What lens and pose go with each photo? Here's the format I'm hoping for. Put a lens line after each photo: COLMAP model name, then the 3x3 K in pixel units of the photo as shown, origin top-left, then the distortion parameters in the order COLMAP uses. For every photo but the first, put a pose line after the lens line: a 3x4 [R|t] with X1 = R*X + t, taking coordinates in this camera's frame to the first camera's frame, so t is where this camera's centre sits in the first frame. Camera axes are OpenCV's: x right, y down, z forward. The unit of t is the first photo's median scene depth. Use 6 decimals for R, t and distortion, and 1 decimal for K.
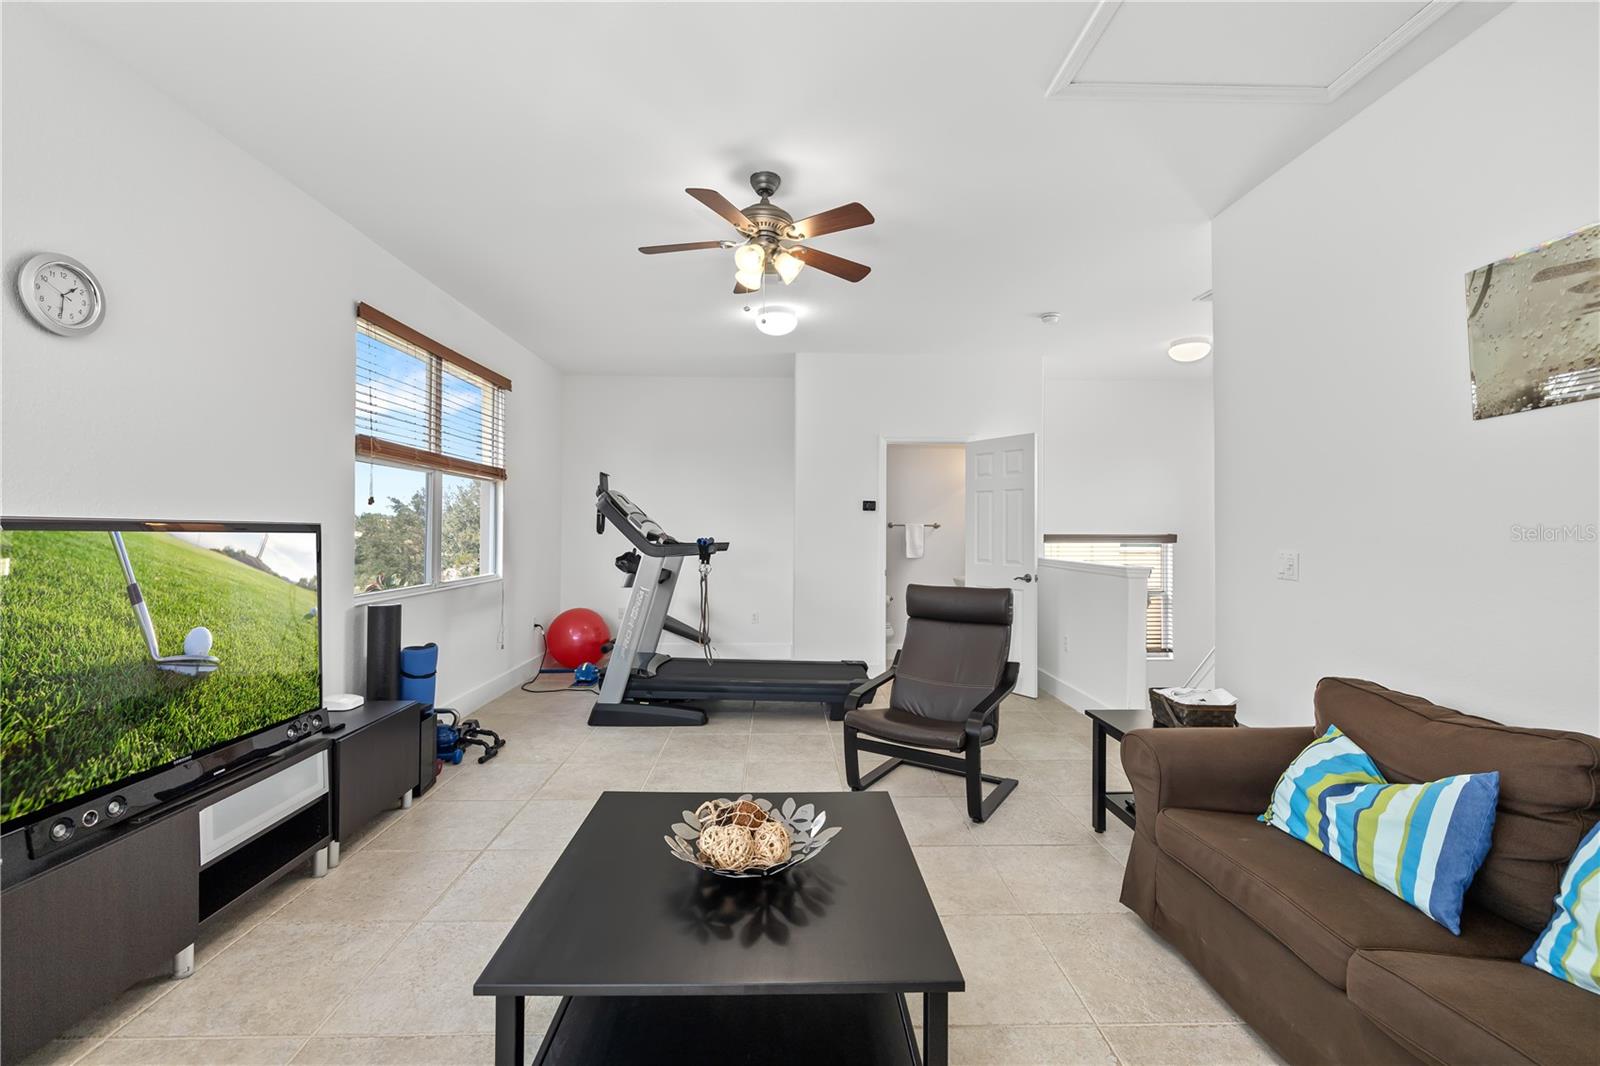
lens RADIAL K [[676.9, 0, 787.7], [0, 676.9, 522.4], [0, 0, 1]] dist [-0.000576, -0.000979]
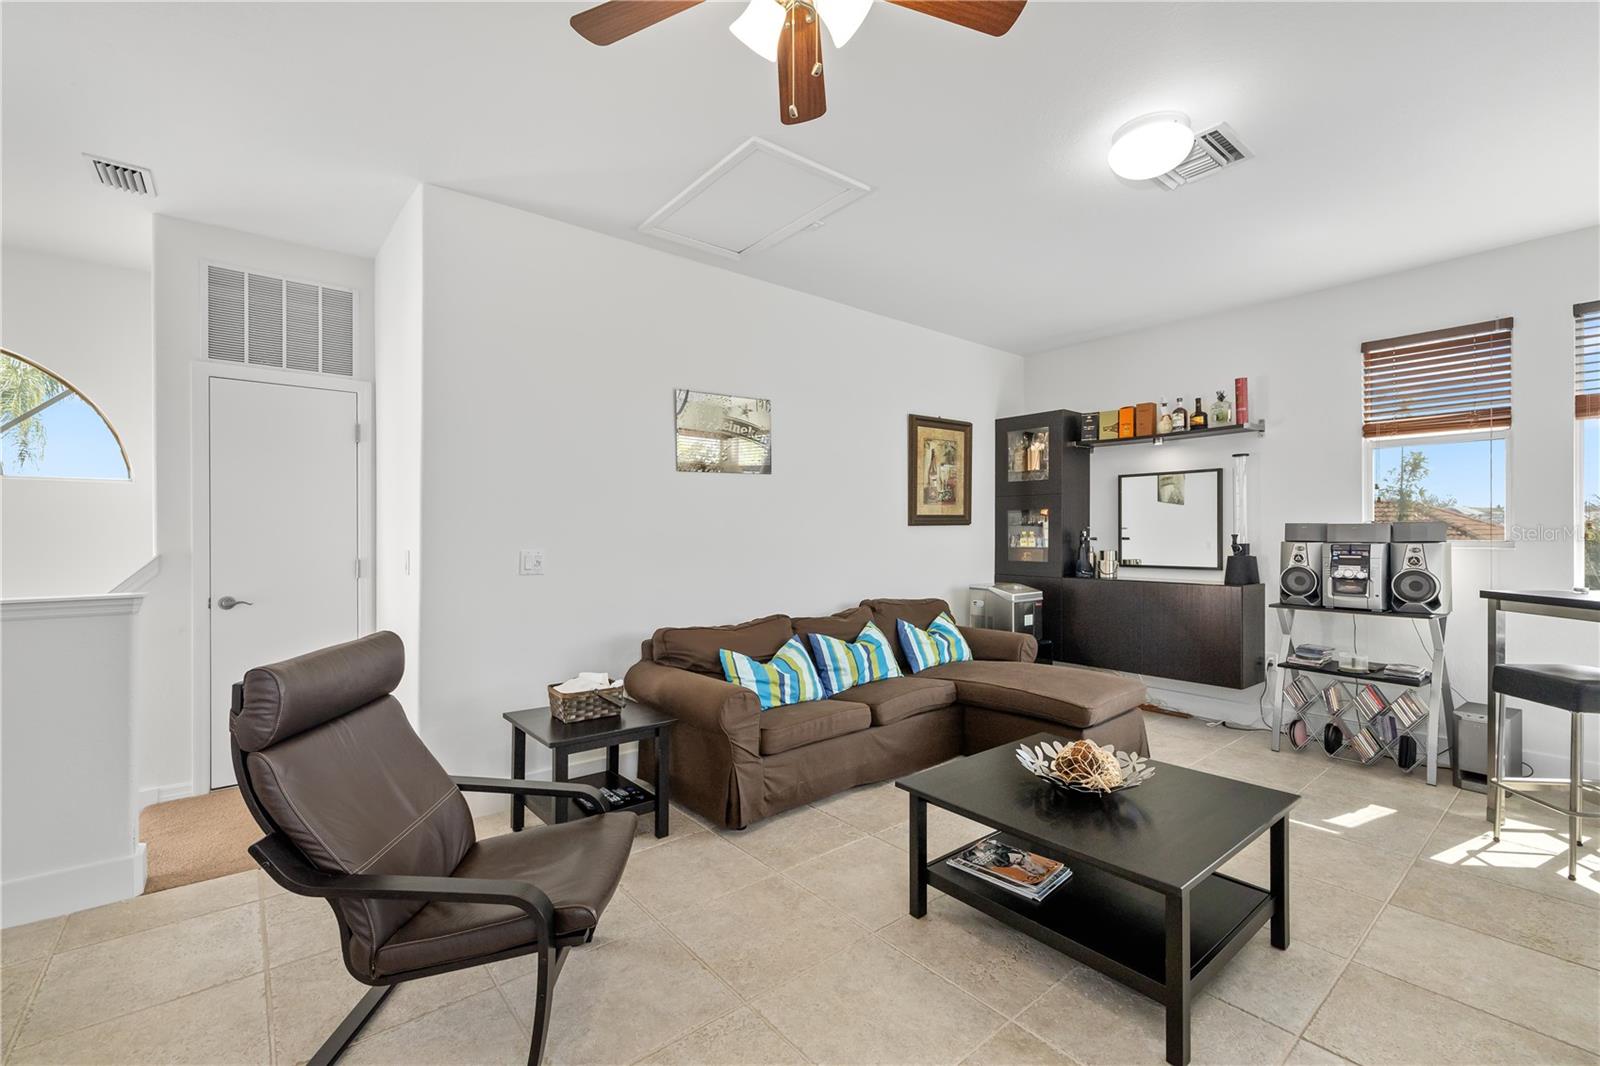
lens RADIAL K [[676.9, 0, 805.4], [0, 676.9, 534.9], [0, 0, 1]] dist [-0.000576, -0.000979]
pose [[-0.623929, -0.005859, 0.781459, -0.432989], [-0.011292, 0.999935, -0.001519, 0.013263], [-0.781400, -0.009772, -0.623954, 1.307528]]
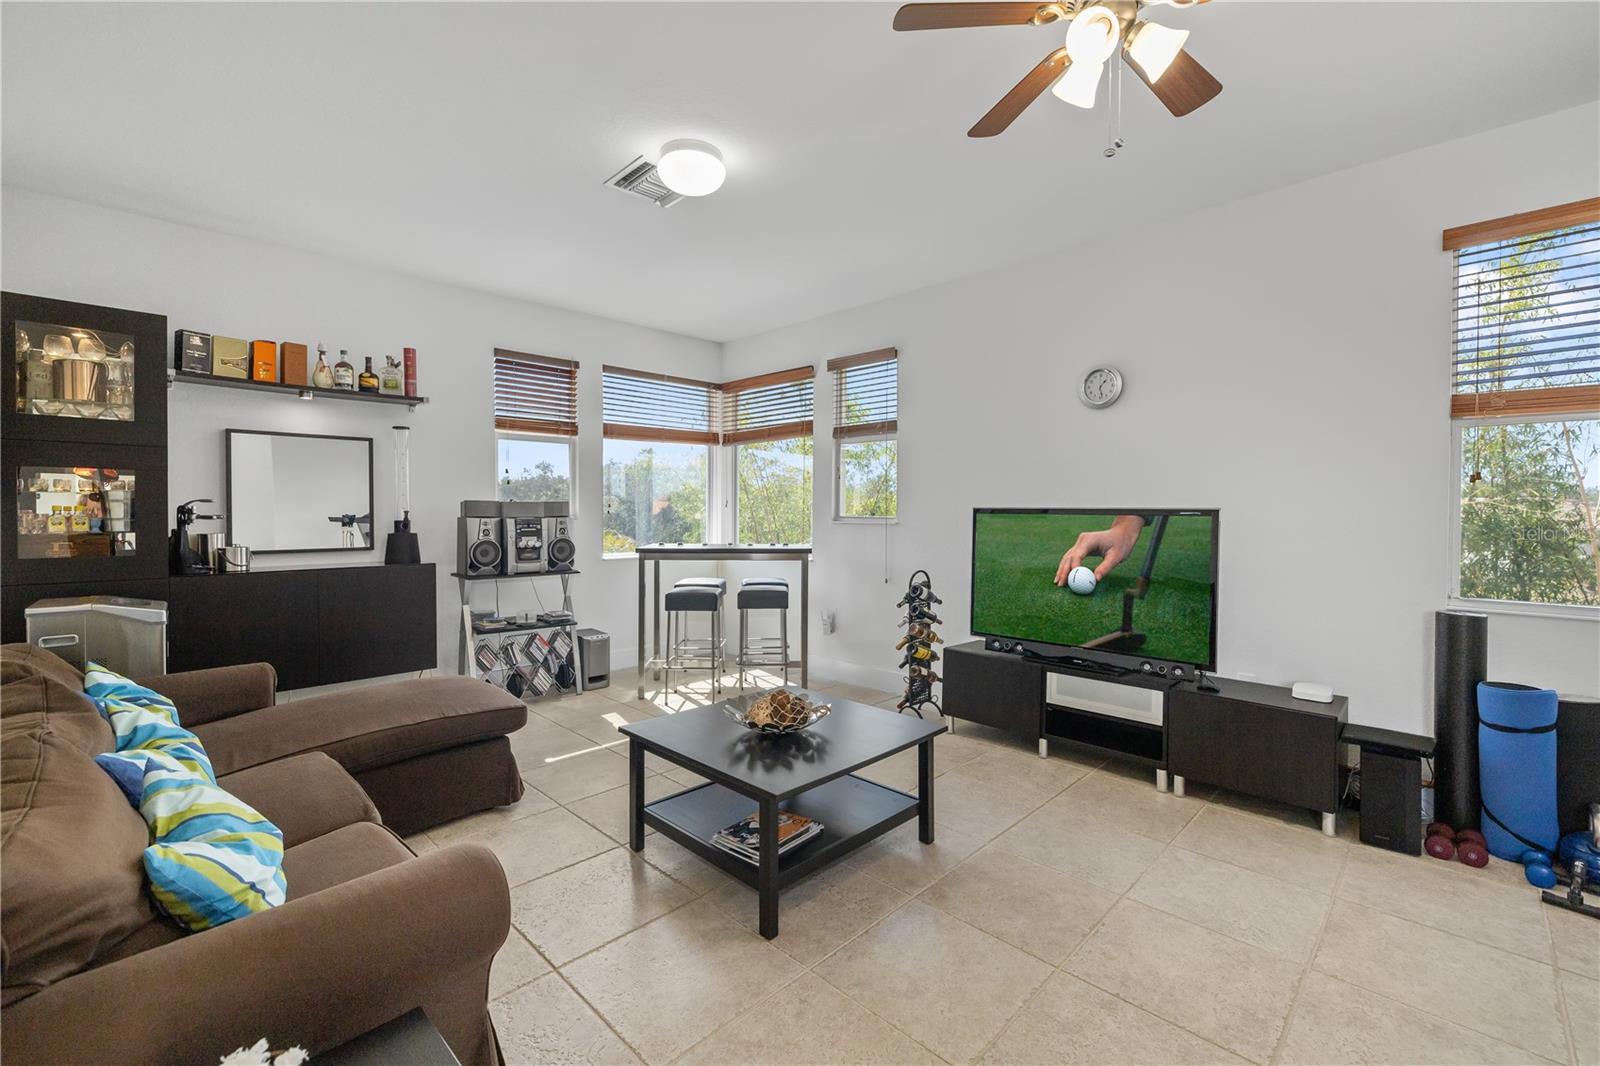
lens RADIAL K [[676.9, 0, 799.8], [0, 676.9, 527.9], [0, 0, 1]] dist [-0.000576, -0.000979]
pose [[-0.719771, 0.011100, -0.694122, 0.562071], [0.001117, 0.999889, 0.014831, 0.015143], [0.694210, 0.009900, -0.719704, 1.238510]]
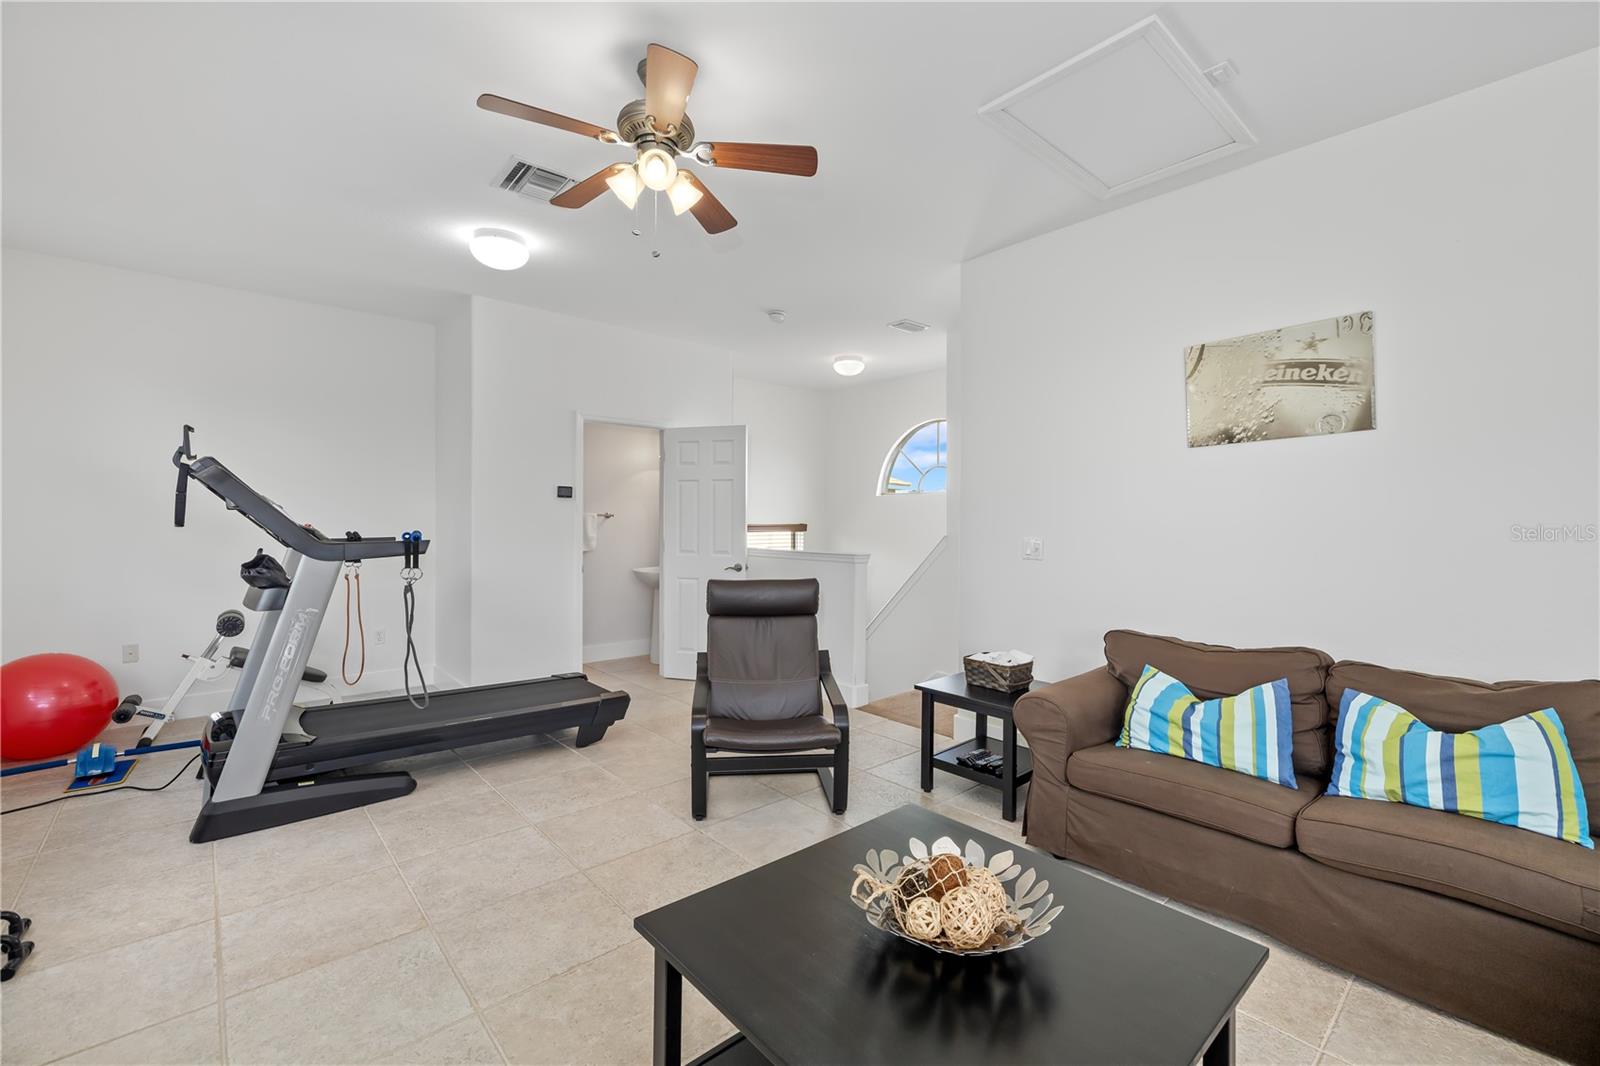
lens RADIAL K [[676.9, 0, 804.1], [0, 676.9, 526.9], [0, 0, 1]] dist [-0.000576, -0.000979]
pose [[0.757026, -0.005691, 0.653360, -0.420765], [-0.008810, 0.999782, 0.018917, 0.001974], [-0.653325, -0.020077, 0.756811, 0.296324]]
